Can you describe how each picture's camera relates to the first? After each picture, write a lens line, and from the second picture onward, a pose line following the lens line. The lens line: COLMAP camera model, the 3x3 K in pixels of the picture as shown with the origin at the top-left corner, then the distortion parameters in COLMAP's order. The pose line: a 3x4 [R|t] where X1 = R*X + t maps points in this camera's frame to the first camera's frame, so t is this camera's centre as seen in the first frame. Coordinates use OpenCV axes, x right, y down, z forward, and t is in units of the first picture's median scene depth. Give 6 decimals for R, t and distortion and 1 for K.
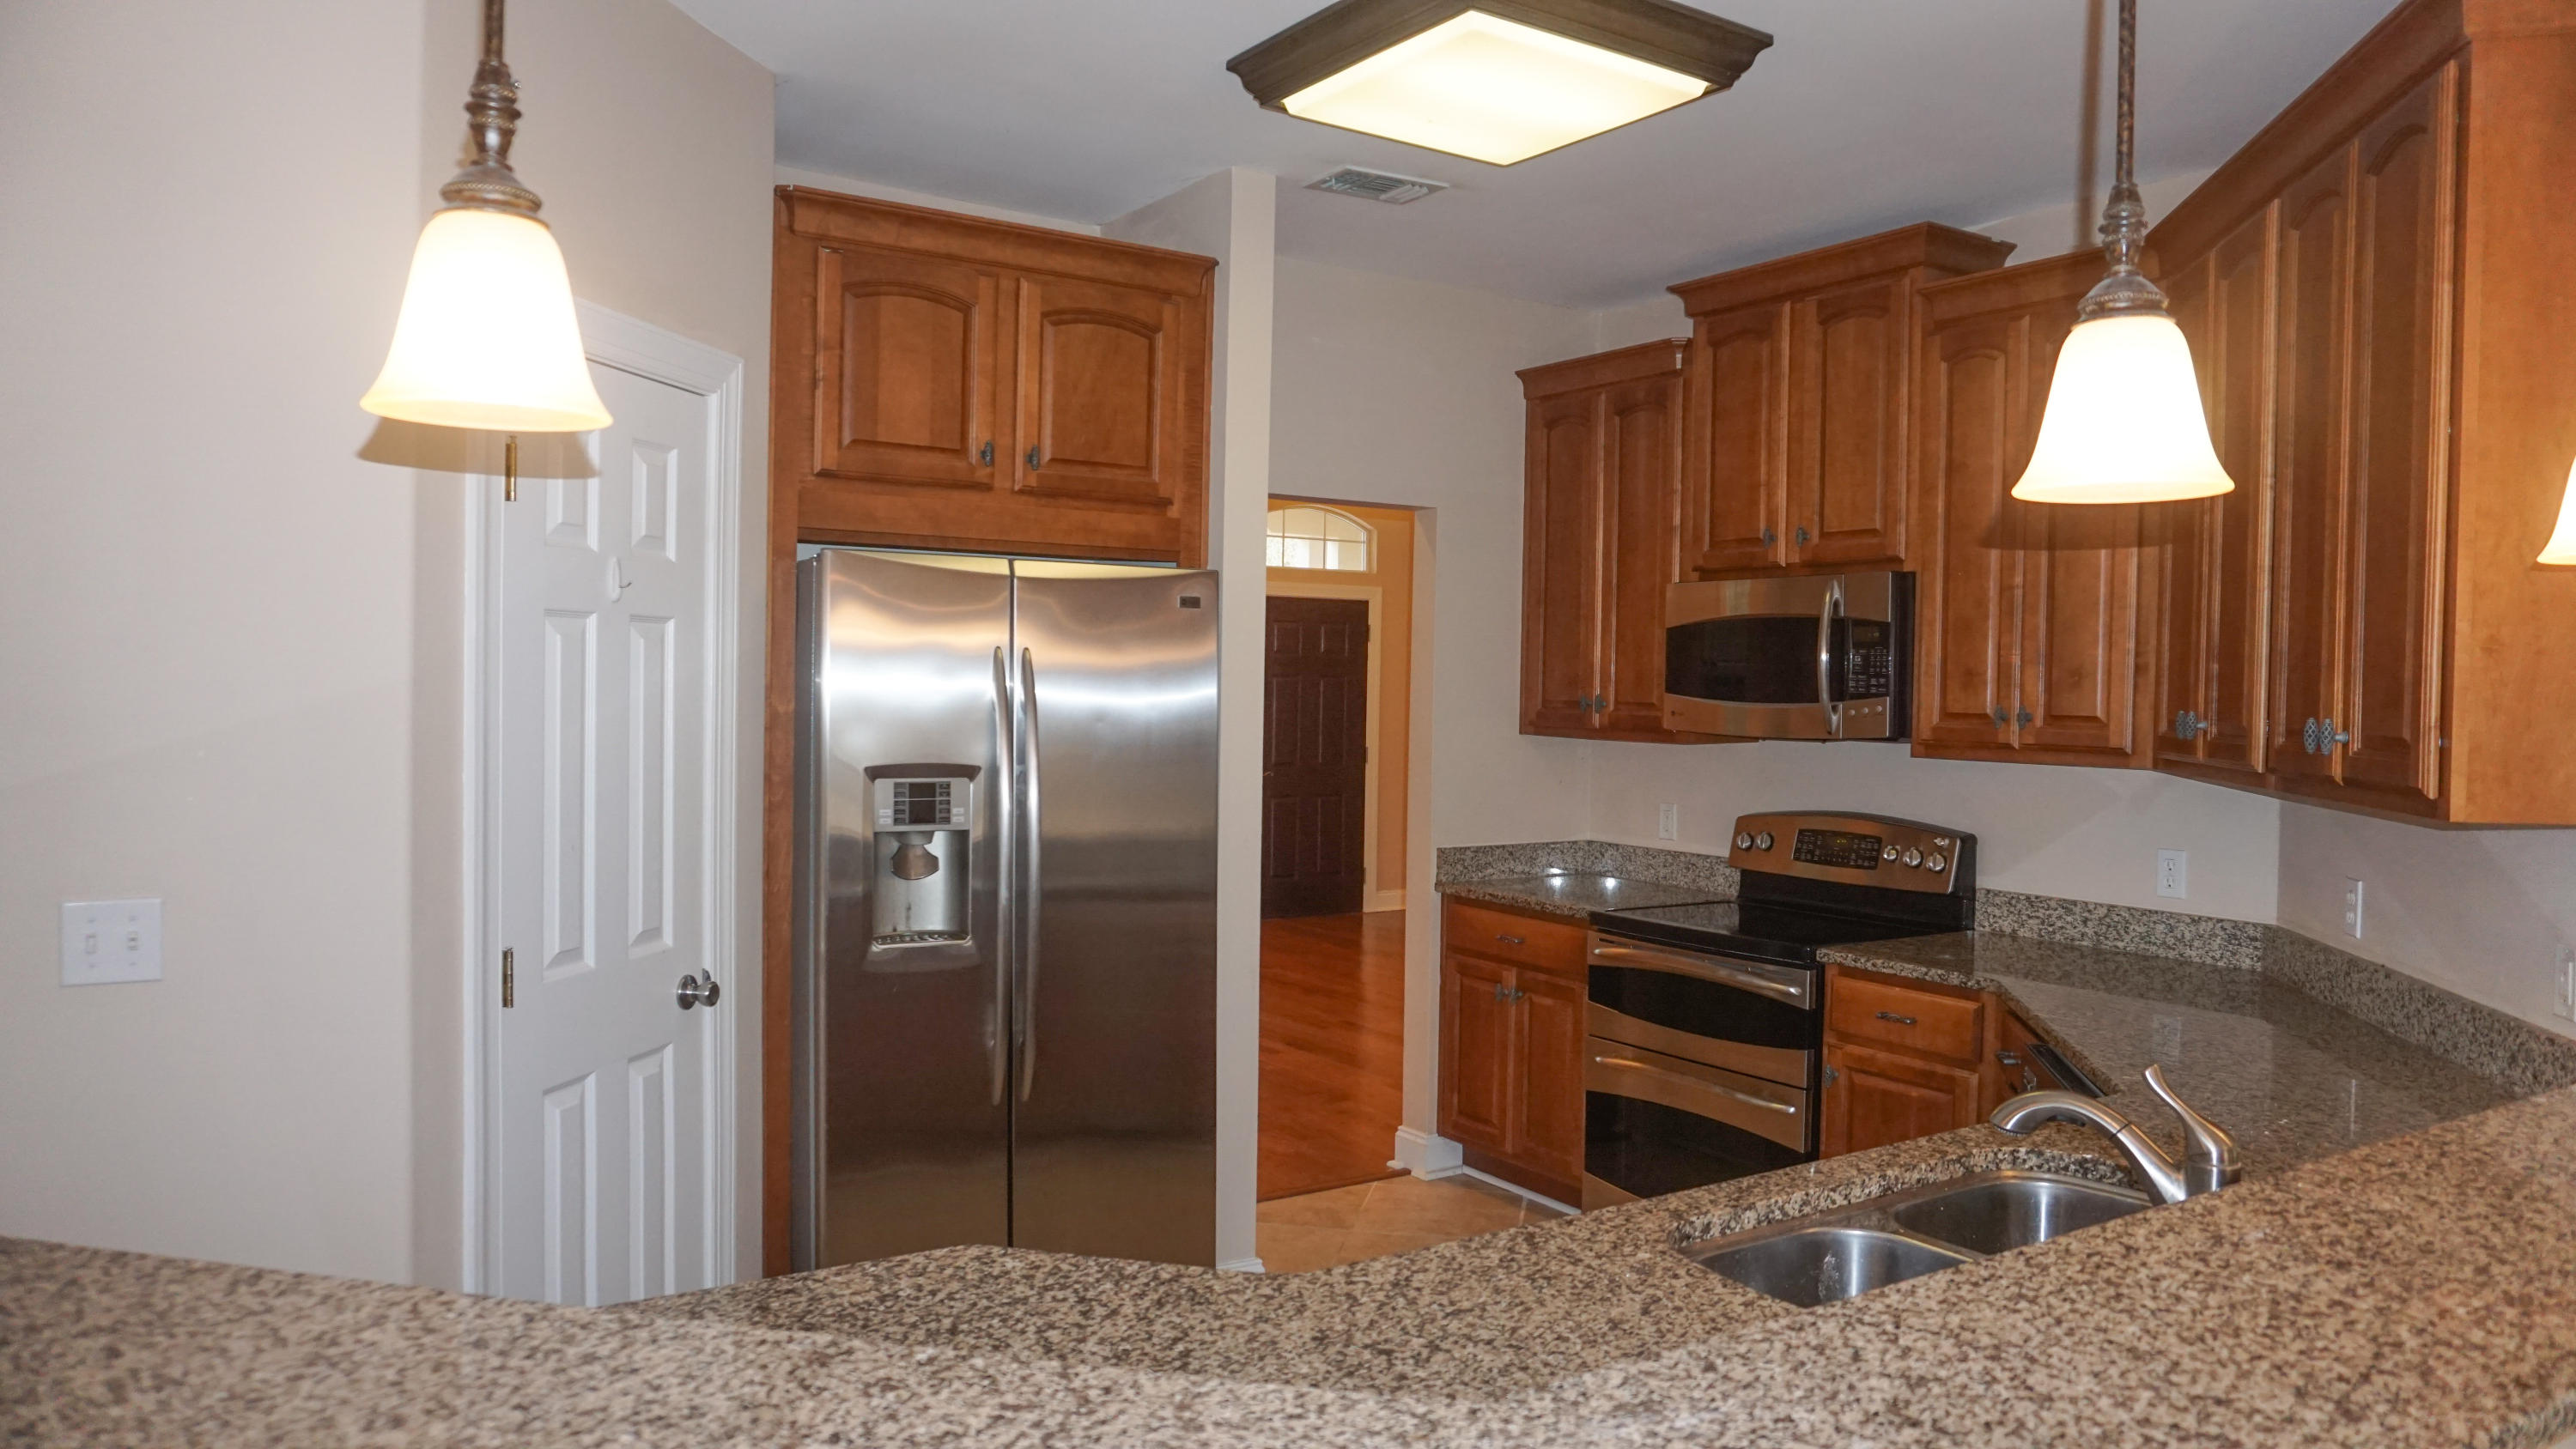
lens RADIAL K [[1716.2, 0, 1305.9], [0, 1716.2, 718.5], [0, 0, 1]] dist [-0.037194, 0.002367]
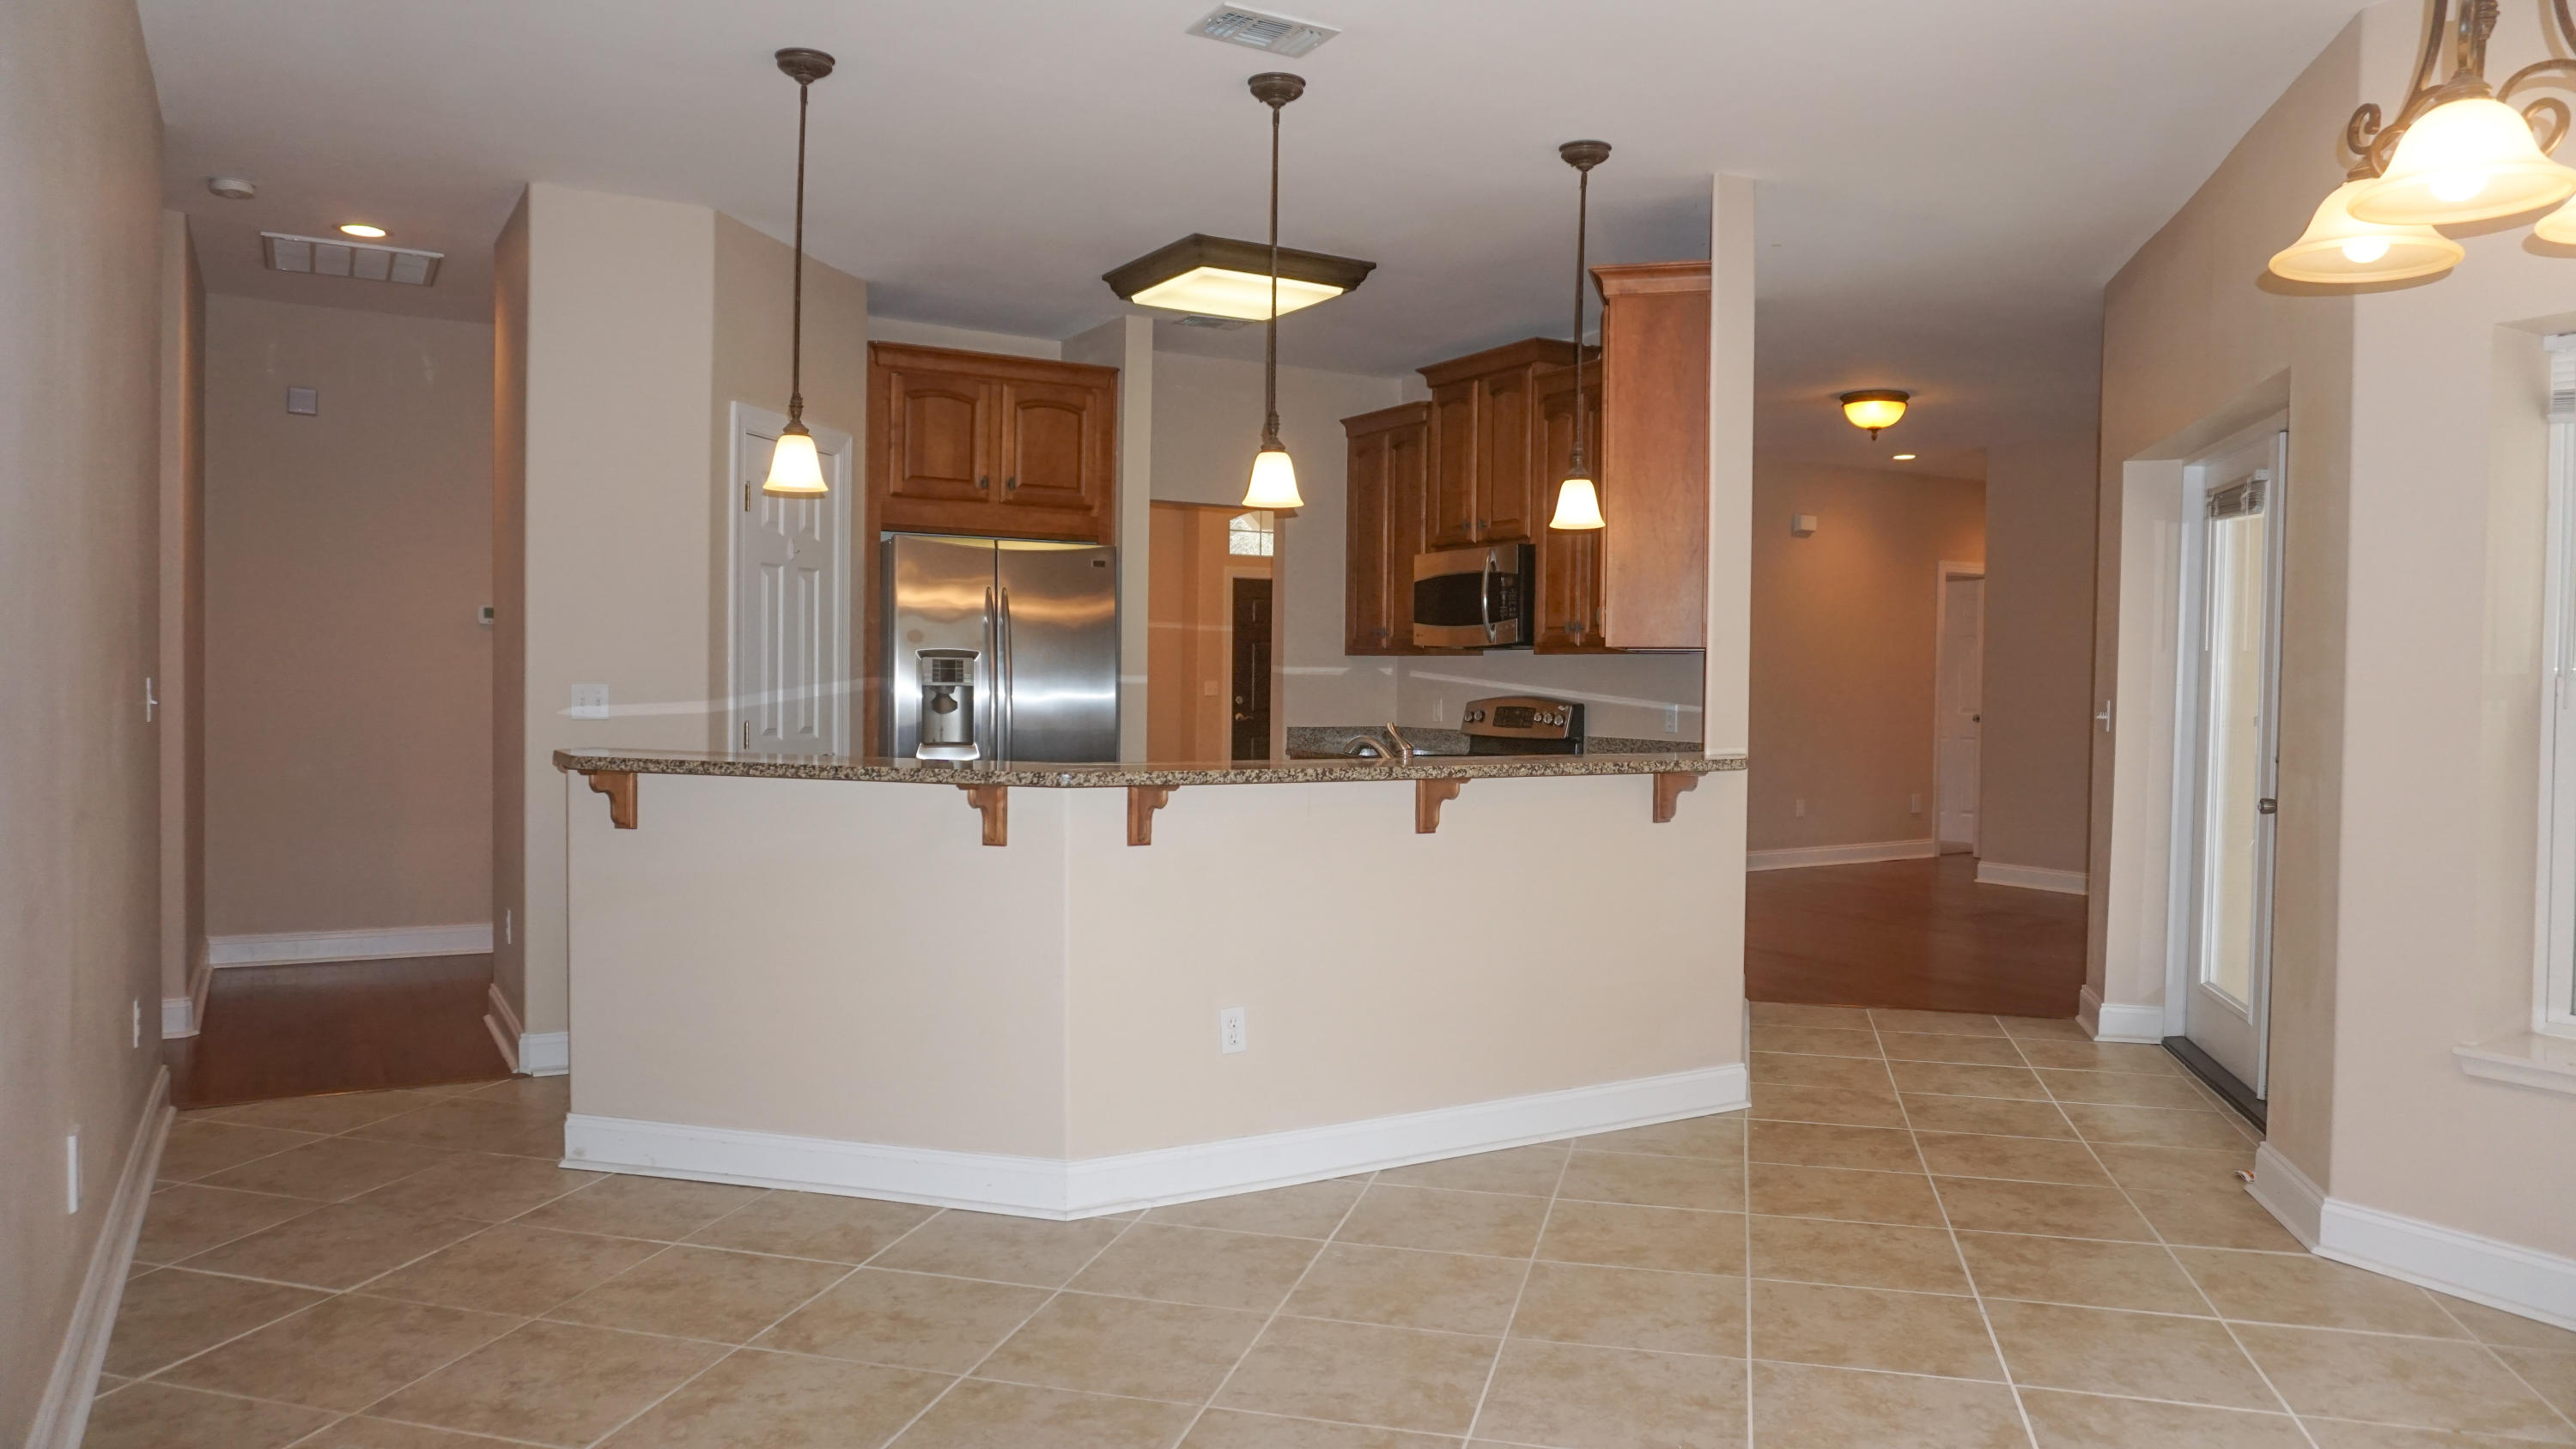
lens RADIAL K [[1719.3, 0, 1280.2], [0, 1719.3, 725.0], [0, 0, 1]] dist [-0.000170, 0.000350]
pose [[0.998009, -0.001522, -0.063056, 0.225242], [0.001791, 0.999990, 0.004208, 0.089259], [0.063049, -0.004312, 0.998001, -0.746989]]
